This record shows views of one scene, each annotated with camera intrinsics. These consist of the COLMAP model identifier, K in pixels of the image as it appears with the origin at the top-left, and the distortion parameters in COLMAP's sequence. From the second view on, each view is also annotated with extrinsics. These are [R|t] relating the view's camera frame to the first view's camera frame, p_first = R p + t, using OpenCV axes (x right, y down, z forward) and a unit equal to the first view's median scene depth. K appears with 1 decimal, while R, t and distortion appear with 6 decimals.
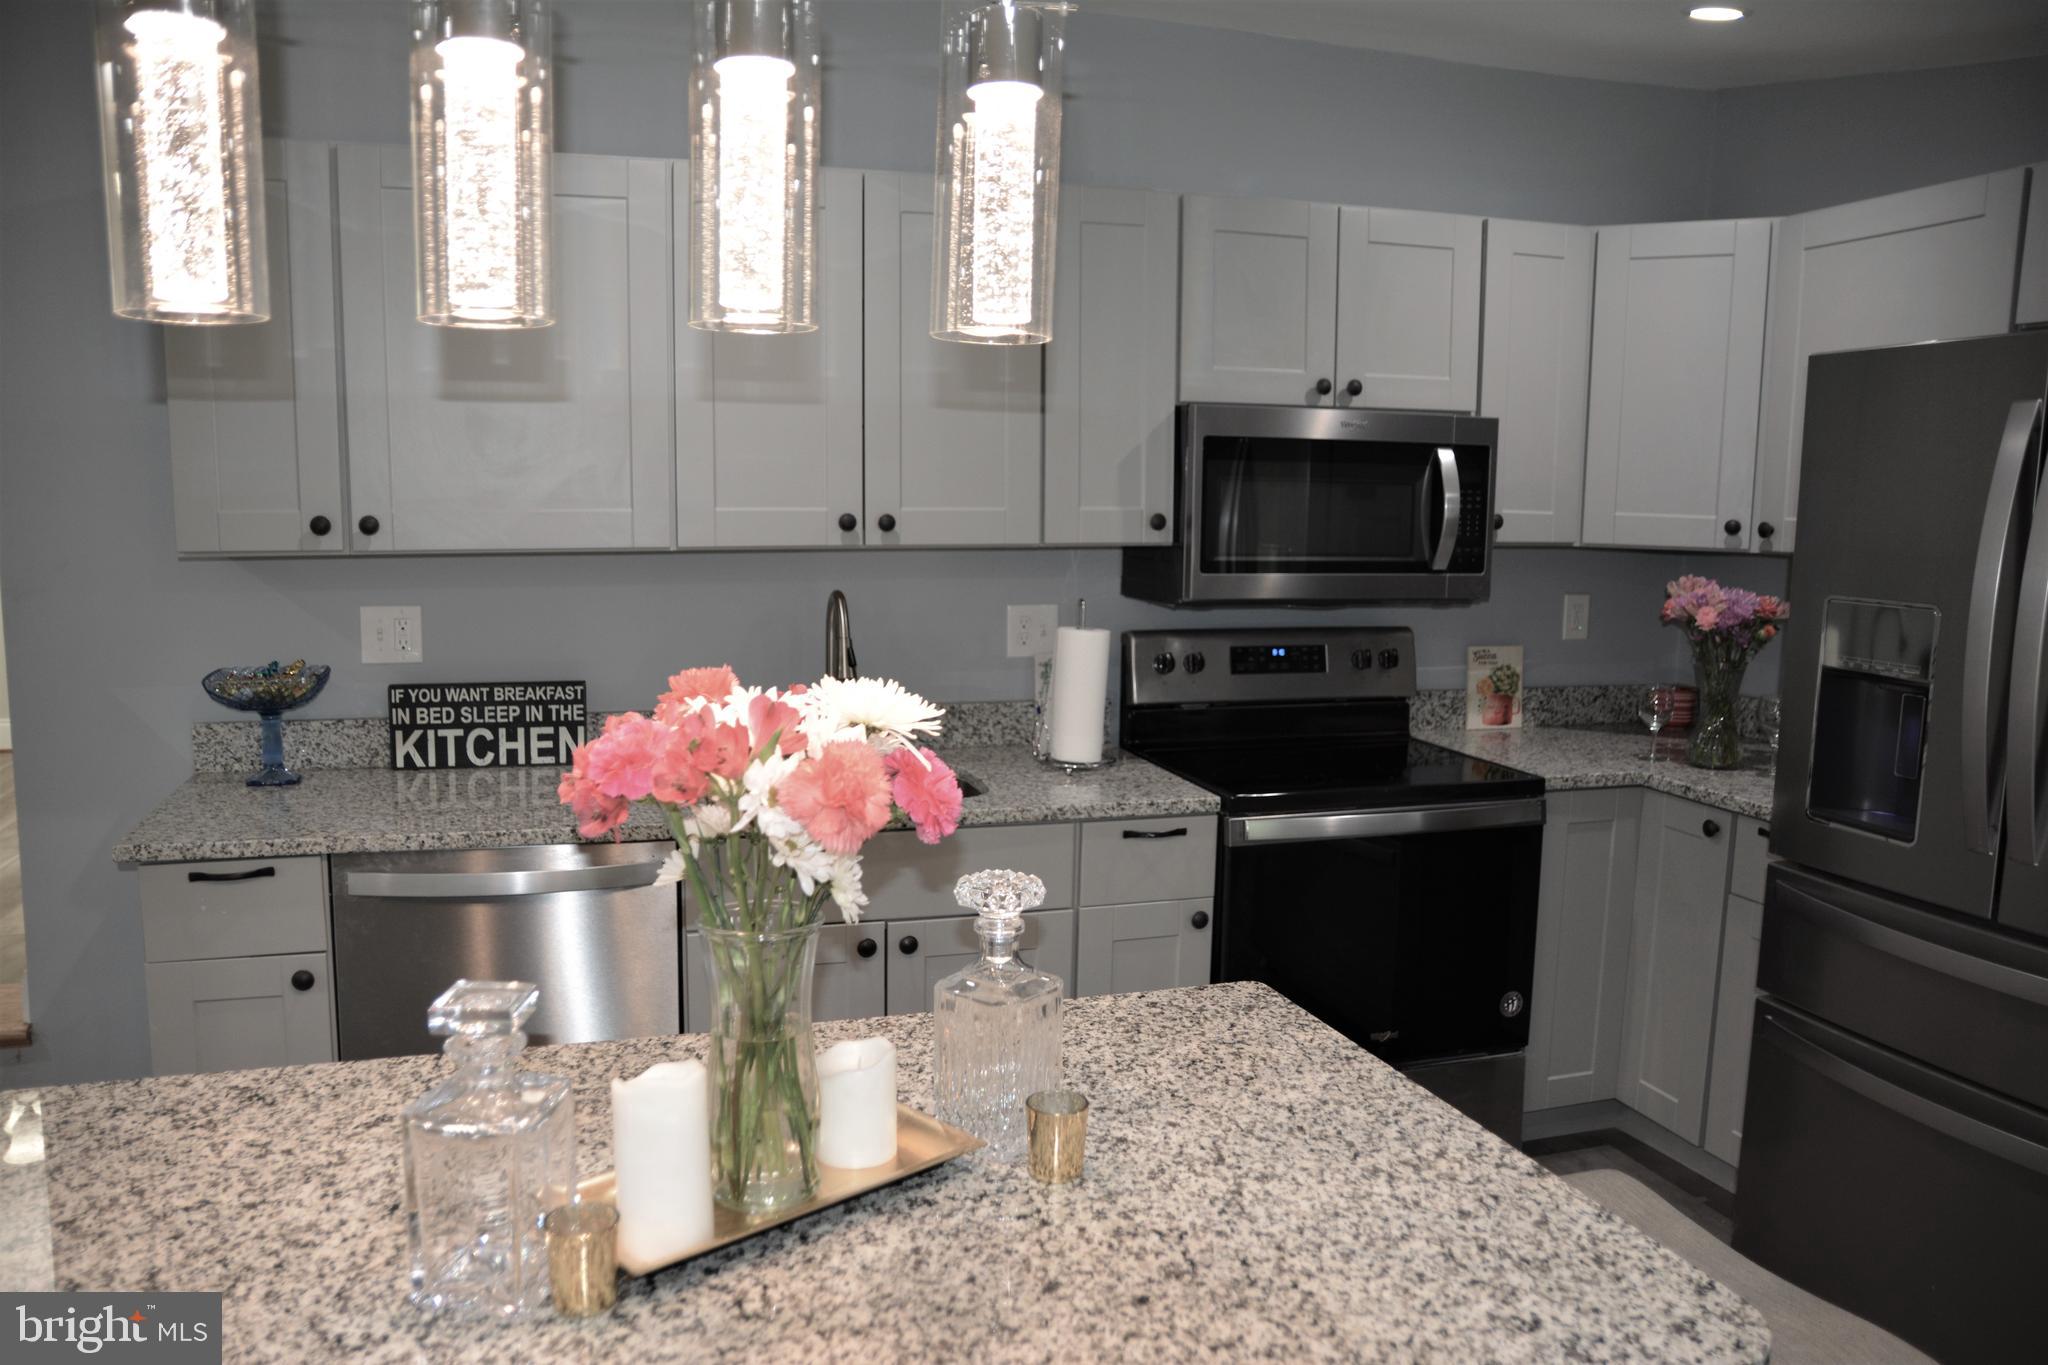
lens RADIAL K [[1532.5, 0, 1020.7], [0, 1532.5, 714.3], [0, 0, 1]] dist [-0.125490, 0.111526]
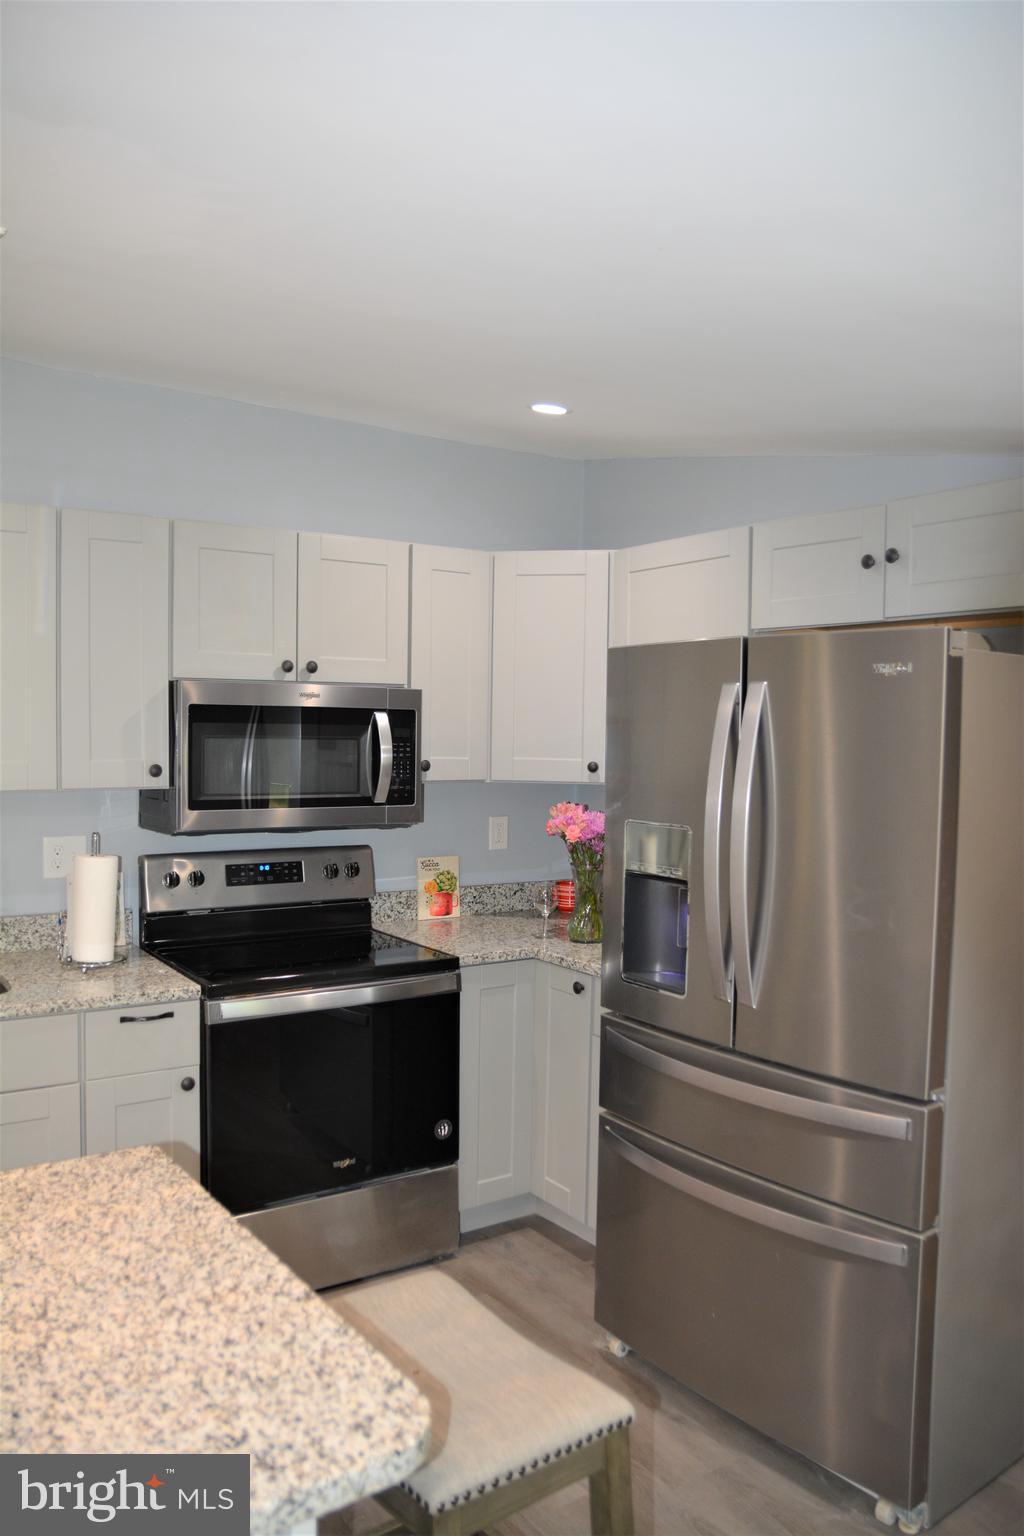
lens RADIAL K [[1154.7, 0, 521.8], [0, 1154.7, 792.4], [0, 0, 1]] dist [-0.128263, 0.115313]
pose [[0.955950, -0.014599, 0.293167, 0.105041], [0.041980, 0.995295, -0.087323, -0.011562], [-0.290512, 0.095784, 0.952065, 0.000791]]
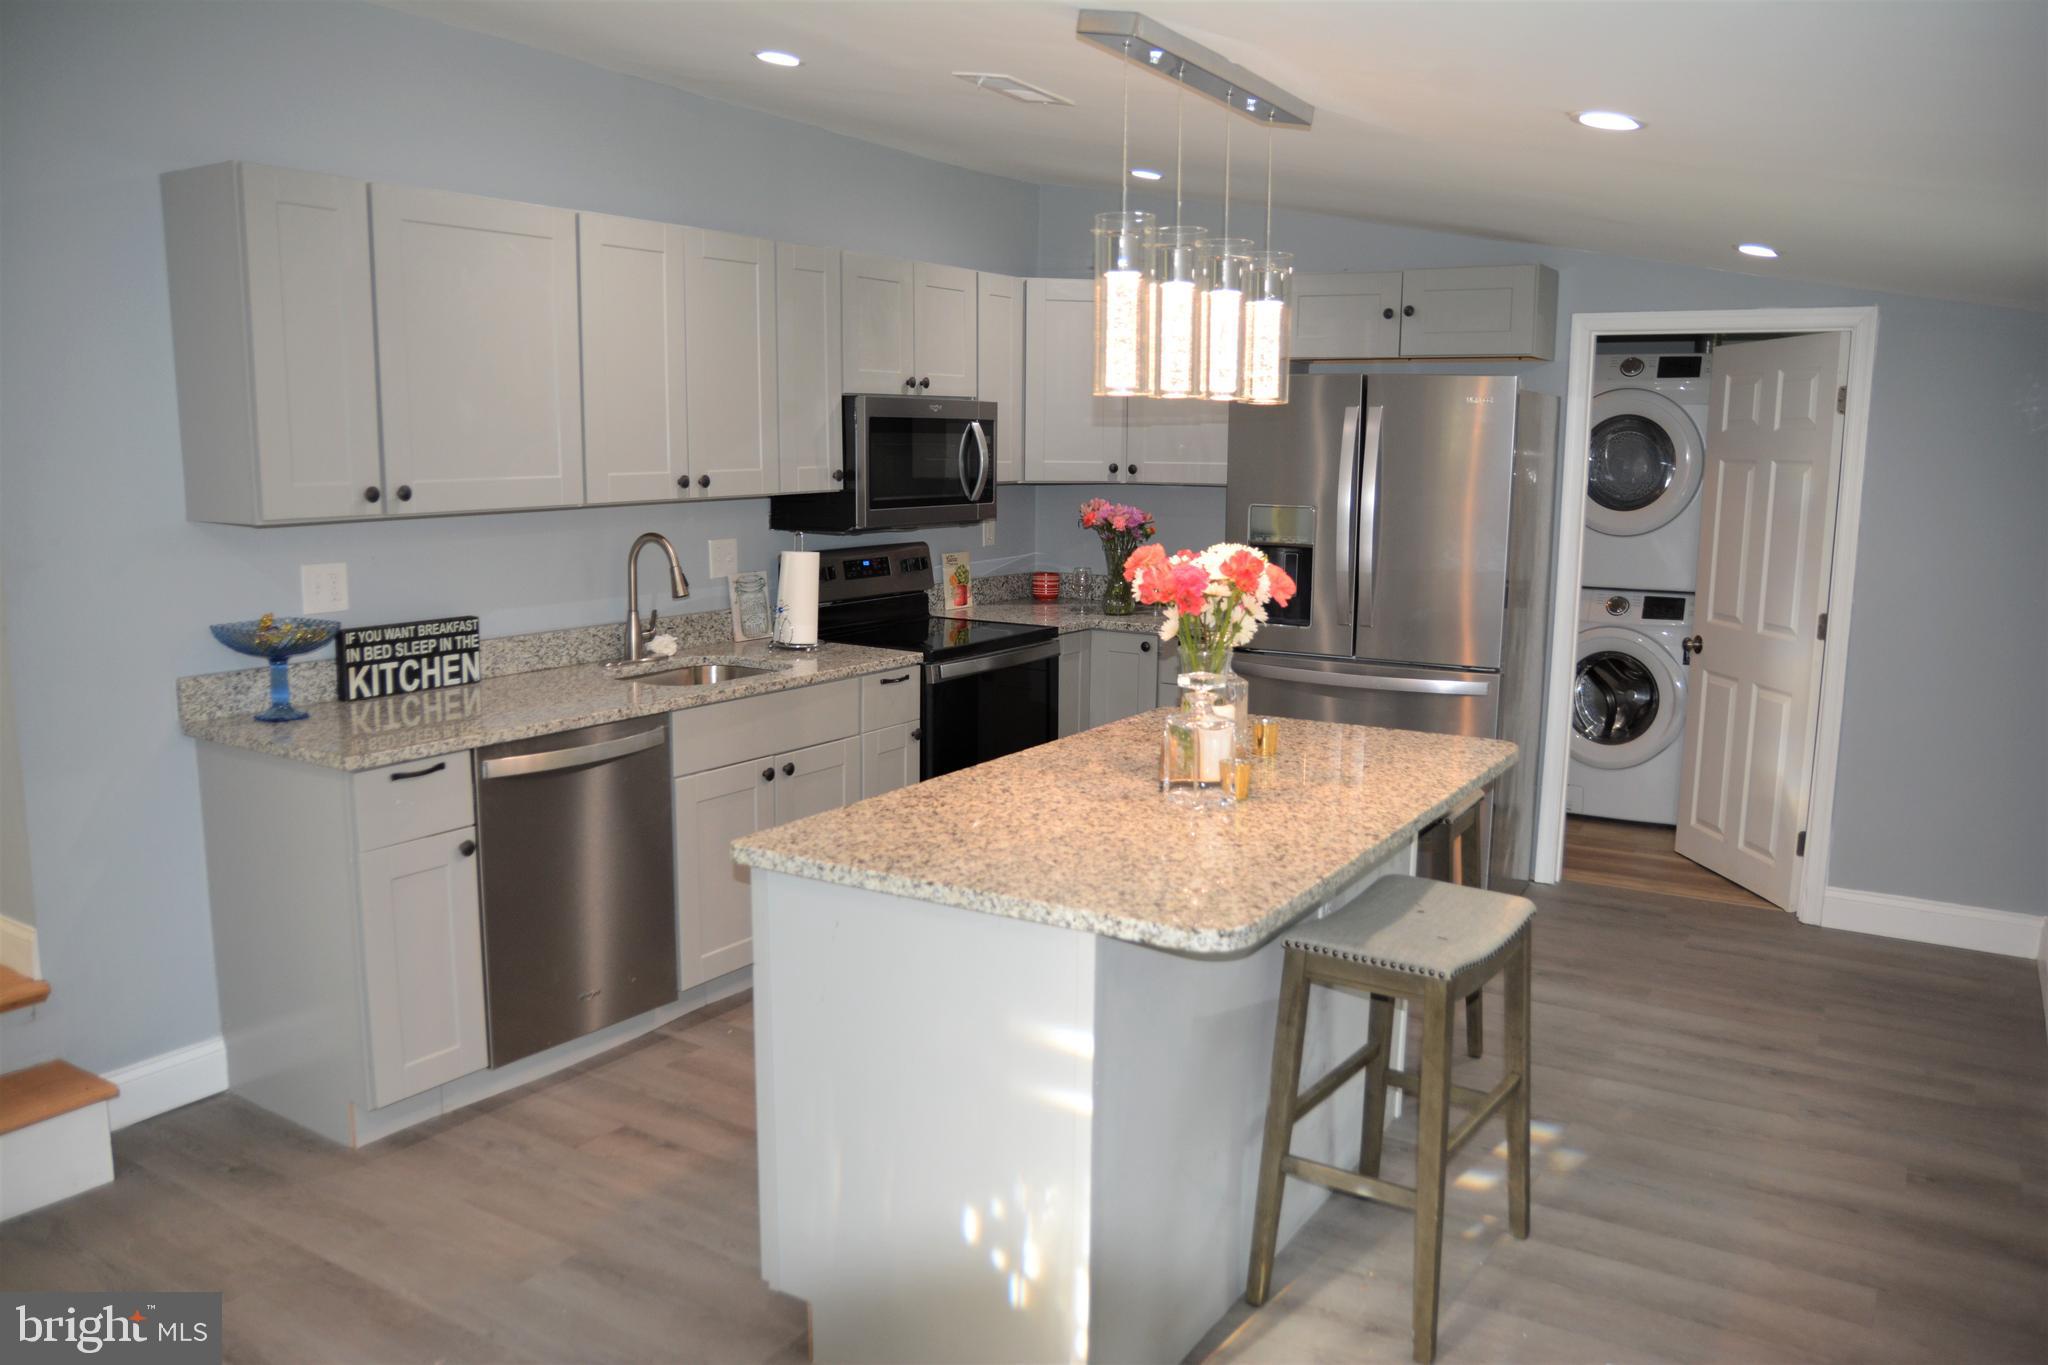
lens RADIAL K [[1539.6, 0, 1023.1], [0, 1539.6, 732.9], [0, 0, 1]] dist [-0.128263, 0.115313]
pose [[0.763155, -0.128380, 0.633335, -0.749832], [0.098945, 0.991725, 0.081801, 0.016507], [-0.638595, 0.000238, 0.769543, -0.246749]]
